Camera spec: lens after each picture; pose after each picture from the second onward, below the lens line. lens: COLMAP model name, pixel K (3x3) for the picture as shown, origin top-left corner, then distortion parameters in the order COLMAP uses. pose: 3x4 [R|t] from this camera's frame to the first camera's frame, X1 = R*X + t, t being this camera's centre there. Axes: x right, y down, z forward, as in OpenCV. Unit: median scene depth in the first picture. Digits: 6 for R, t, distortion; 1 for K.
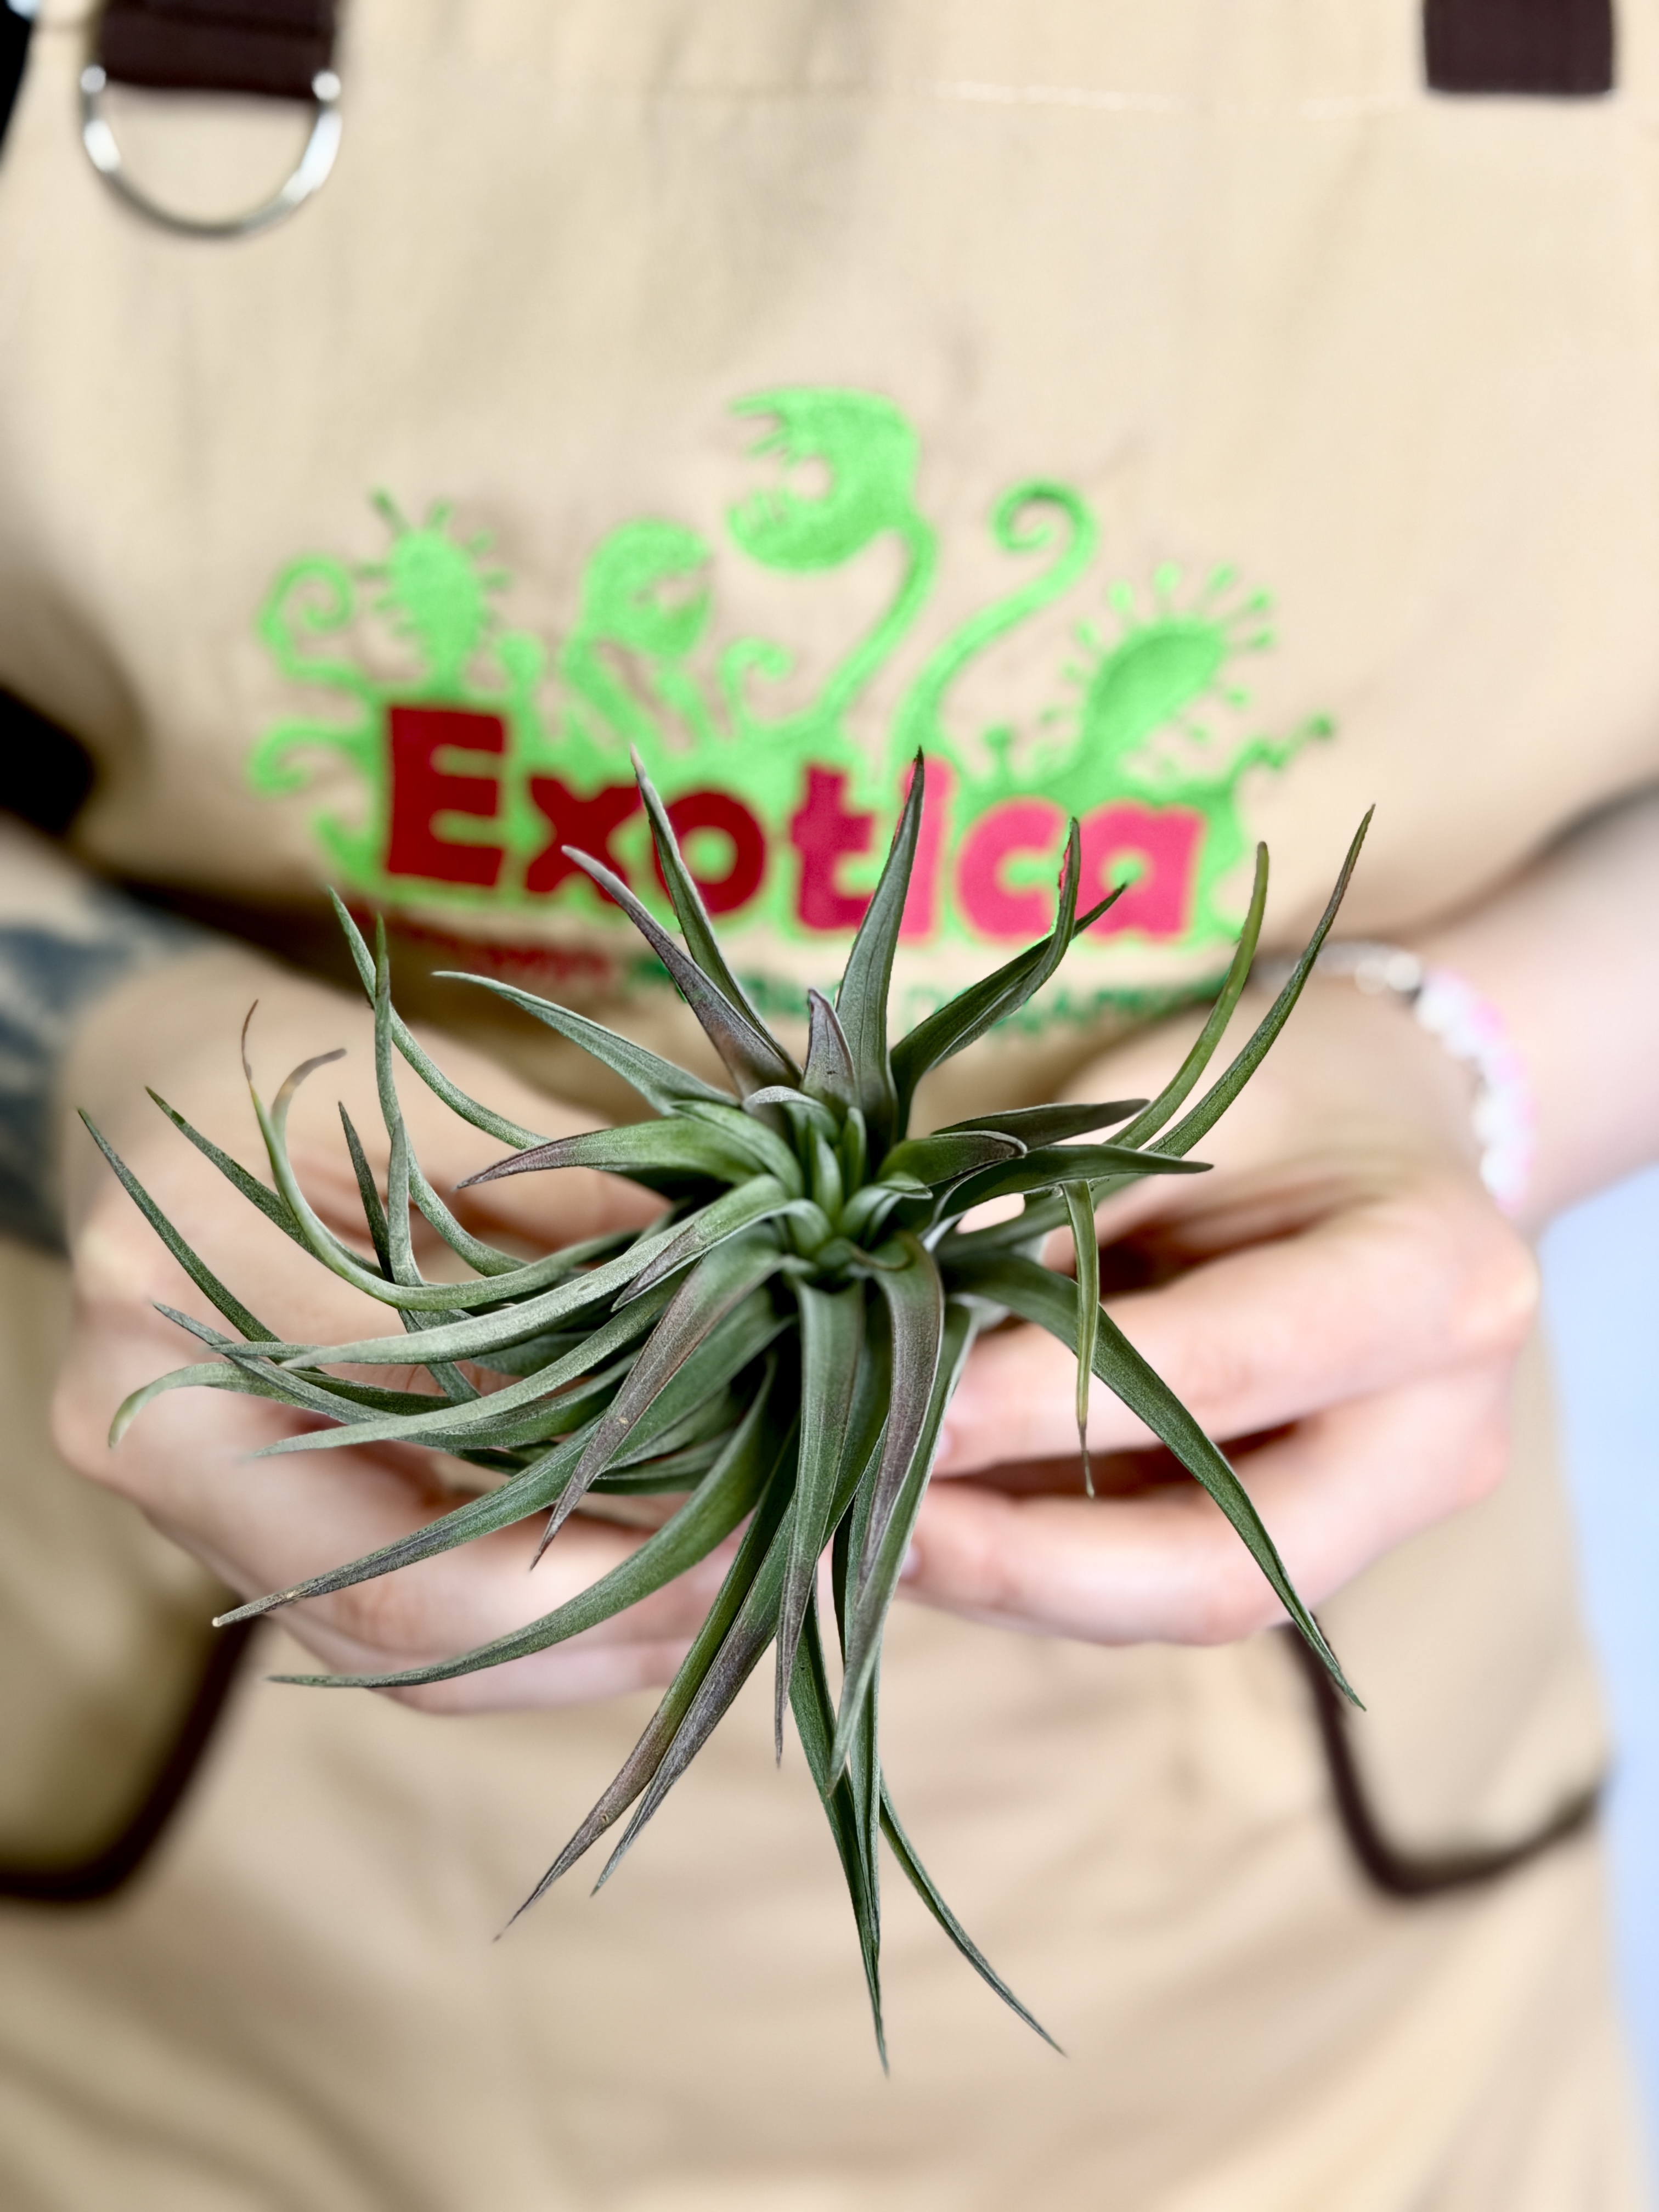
lens RADIAL K [[3168.5, 0, 829.5], [0, 3168.5, 1106.0], [0, 0, 1]] dist [-0.001335, 0.015706]
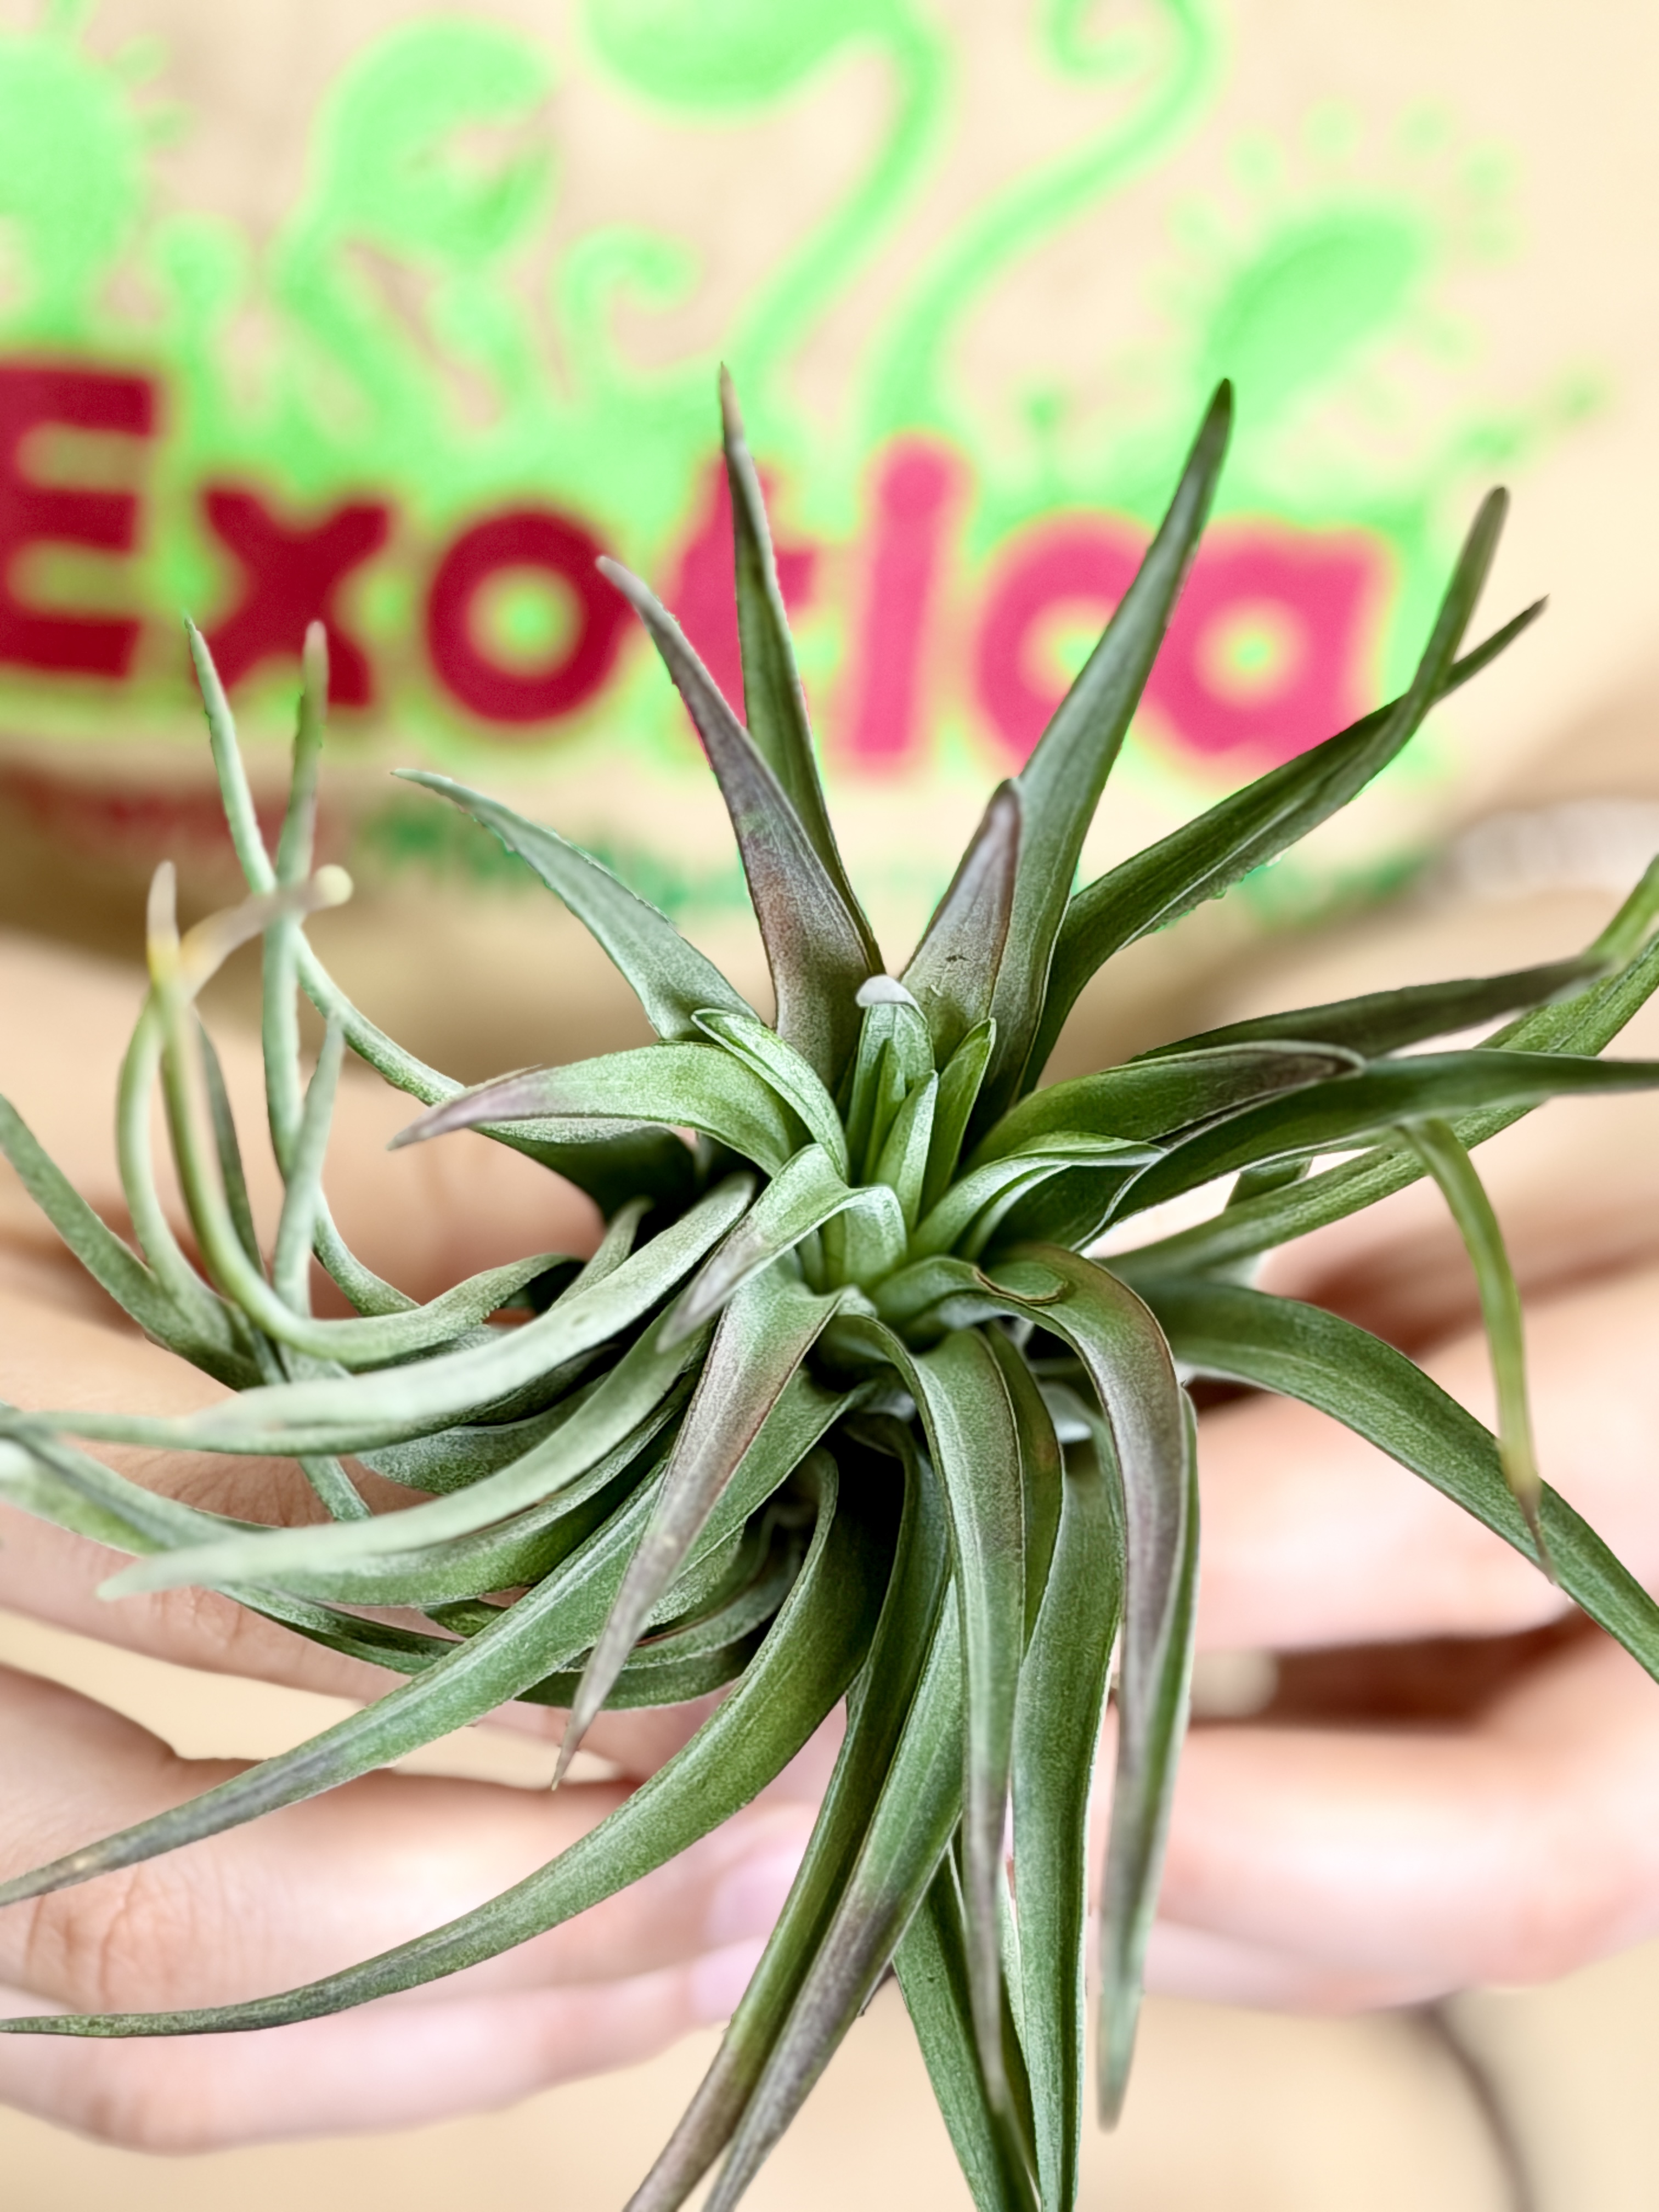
lens RADIAL K [[6283.6, 0, 829.5], [0, 6283.6, 1106.0], [0, 0, 1]] dist [0.125239, -0.623583]
pose [[0.996189, -0.015106, 0.085905, -0.109527], [0.016405, 0.999761, -0.014434, 0.029540], [-0.085666, 0.015788, 0.996199, -0.133918]]
